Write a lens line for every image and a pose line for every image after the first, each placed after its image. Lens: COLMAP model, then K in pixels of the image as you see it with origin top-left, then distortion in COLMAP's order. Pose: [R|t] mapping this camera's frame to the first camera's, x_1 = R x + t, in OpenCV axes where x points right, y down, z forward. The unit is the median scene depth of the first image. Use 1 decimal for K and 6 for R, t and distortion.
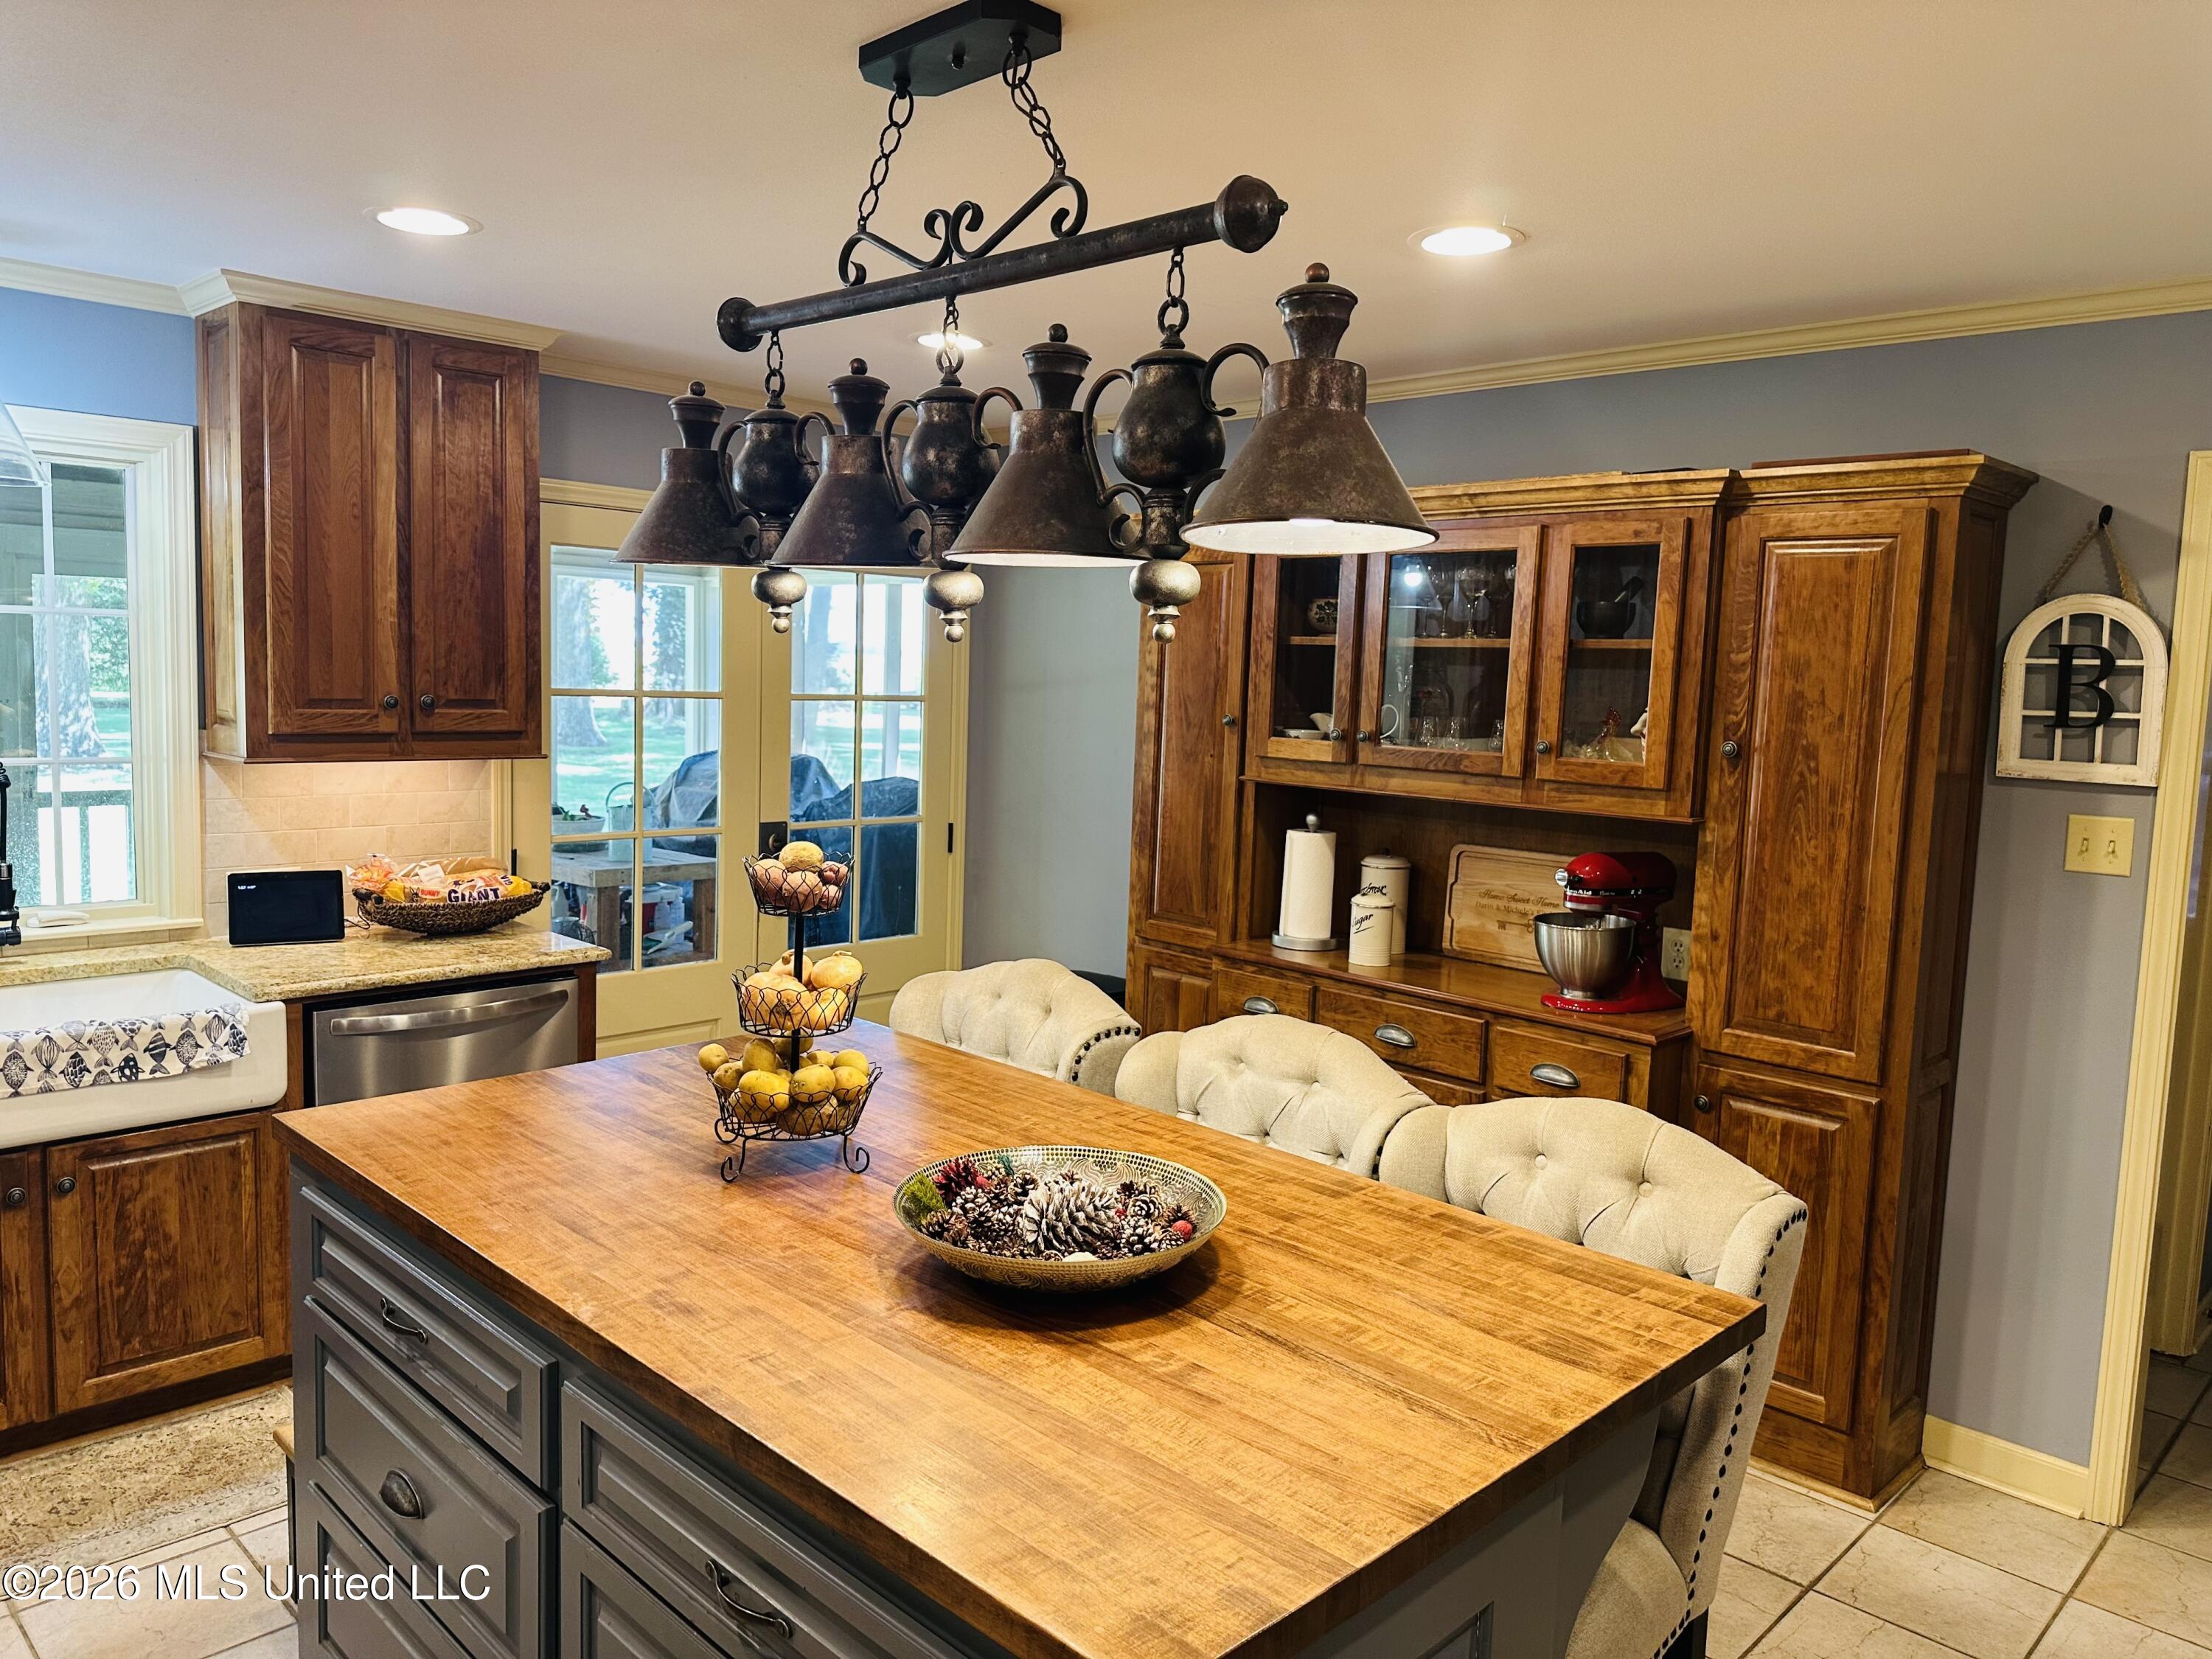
lens RADIAL K [[1545.3, 0, 1089.1], [0, 1545.3, 824.2], [0, 0, 1]] dist [0.042985, -0.046254]
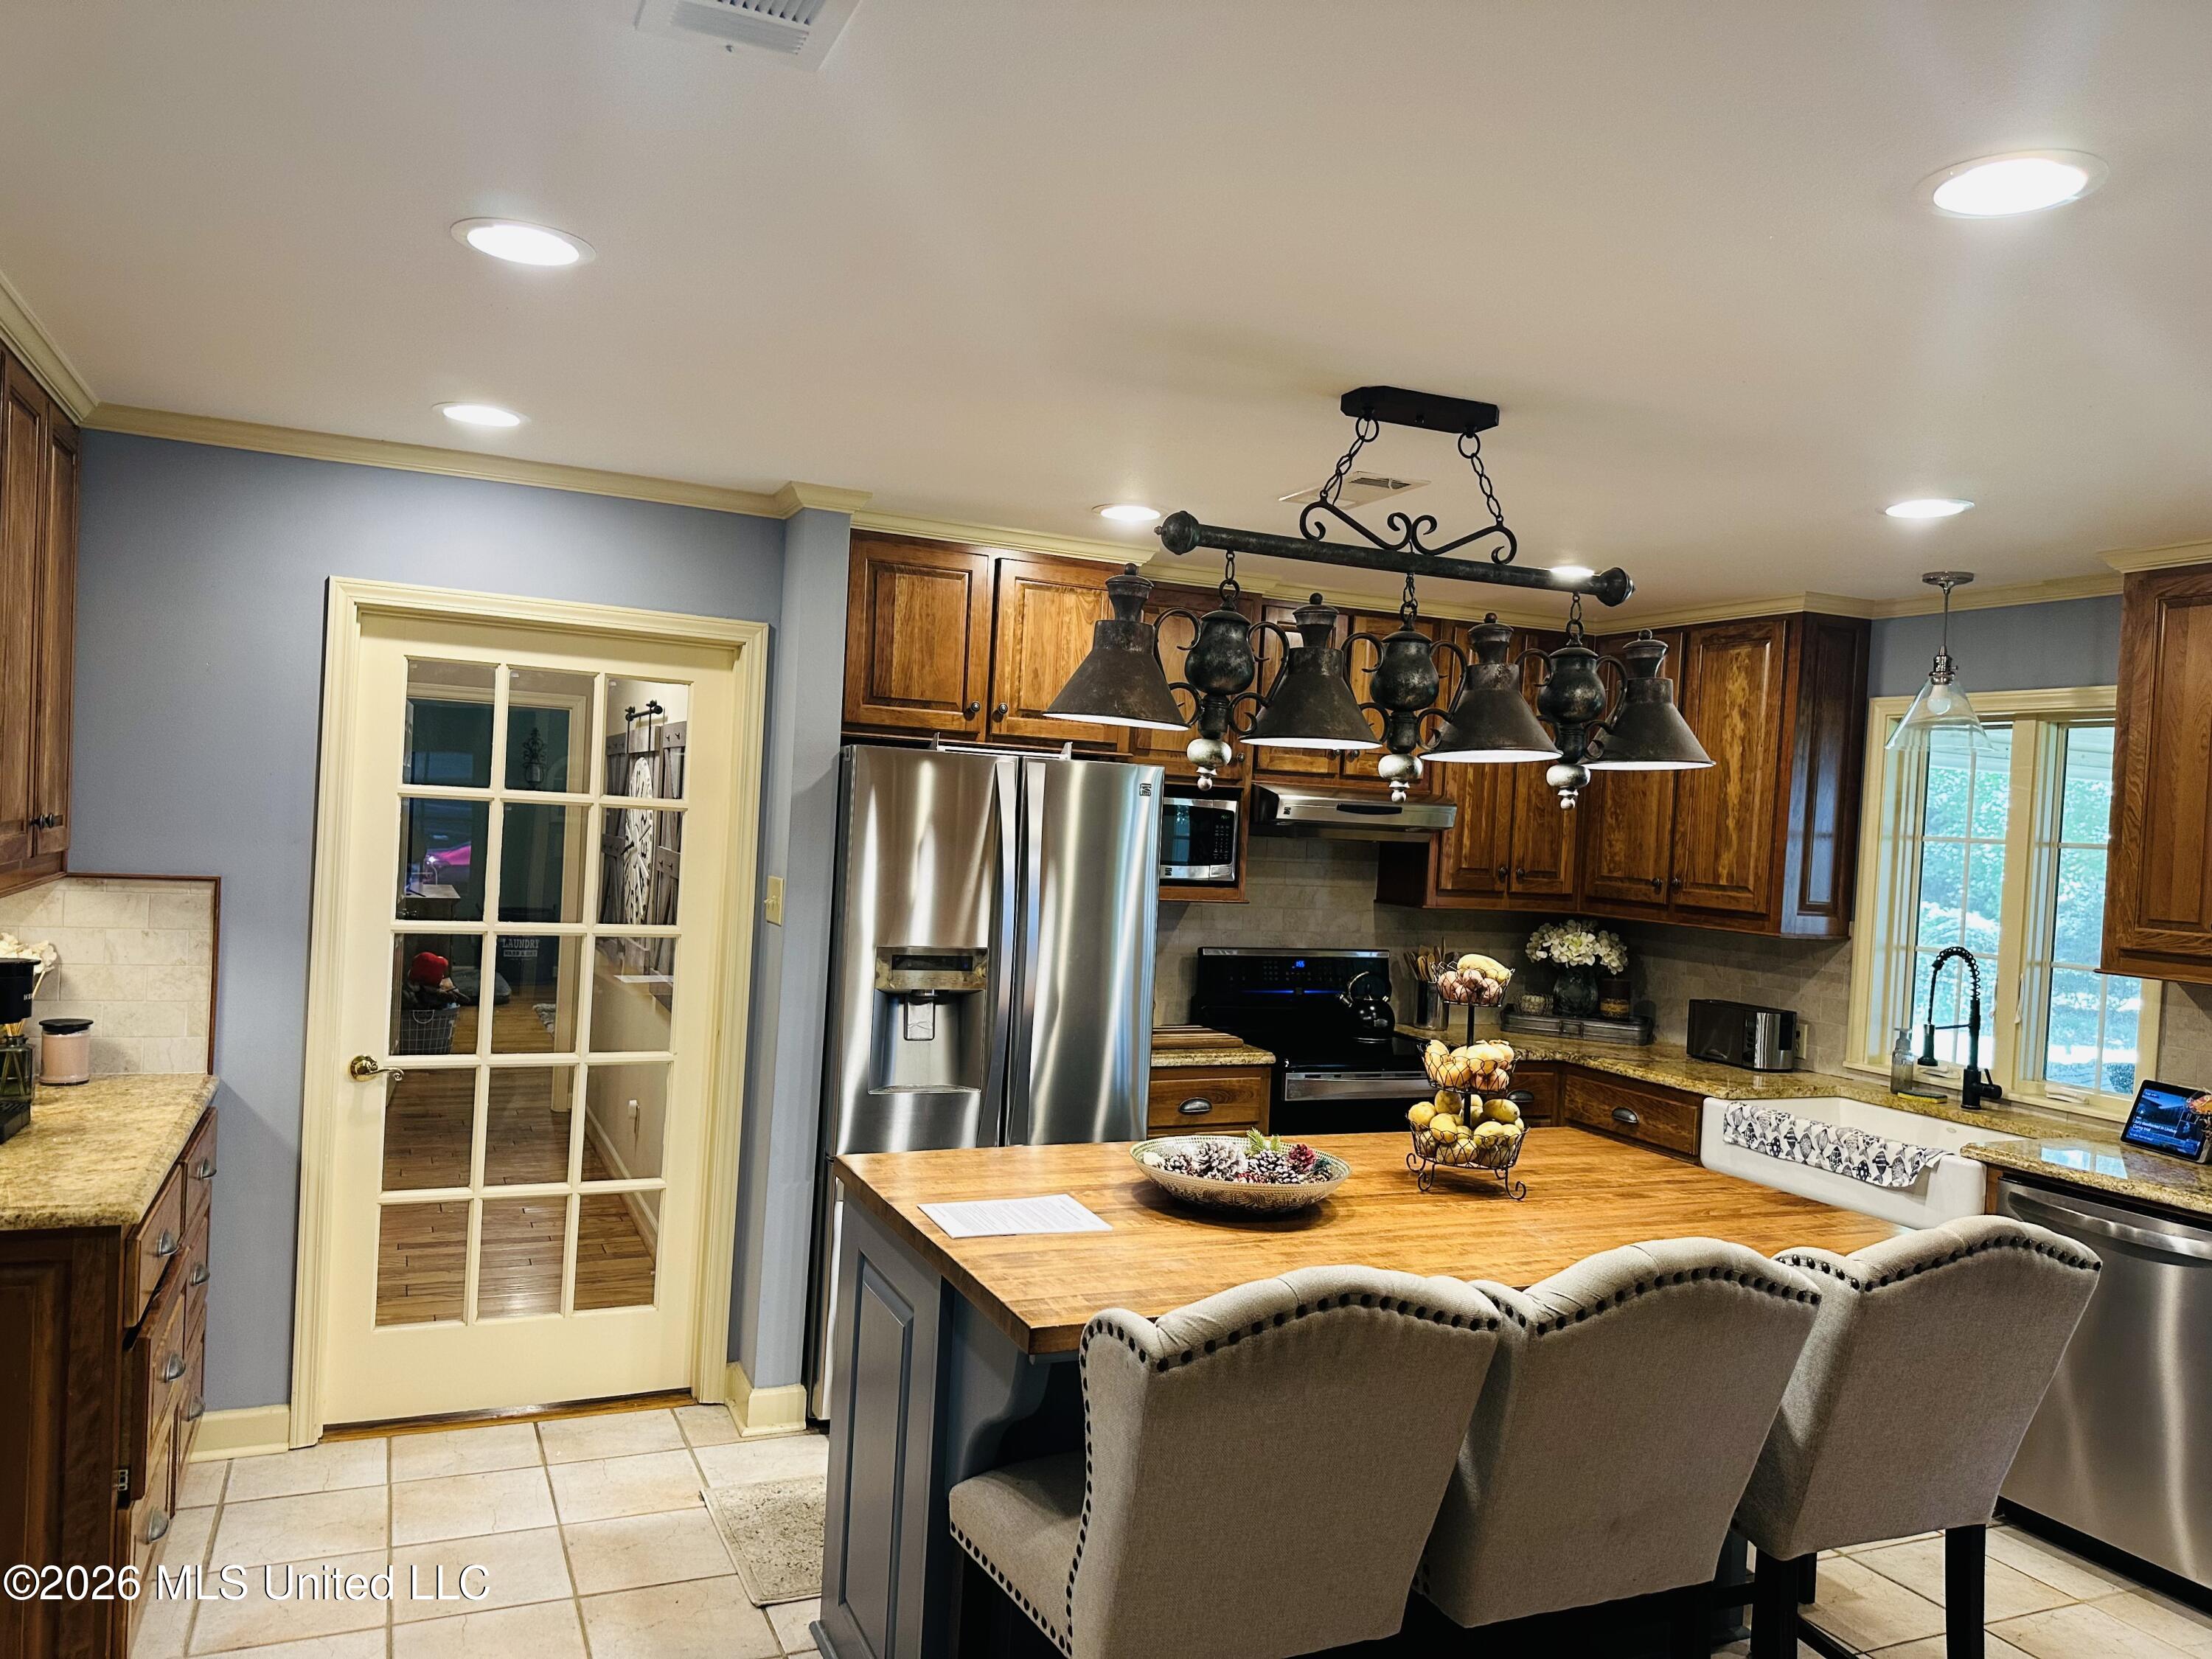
lens RADIAL K [[1545.3, 0, 1092.5], [0, 1545.3, 835.6], [0, 0, 1]] dist [0.042985, -0.046254]
pose [[-0.354033, -0.039718, -0.934389, 0.988379], [-0.159793, 0.986976, 0.018591, -0.053025], [0.921481, 0.155890, -0.355768, 0.913143]]
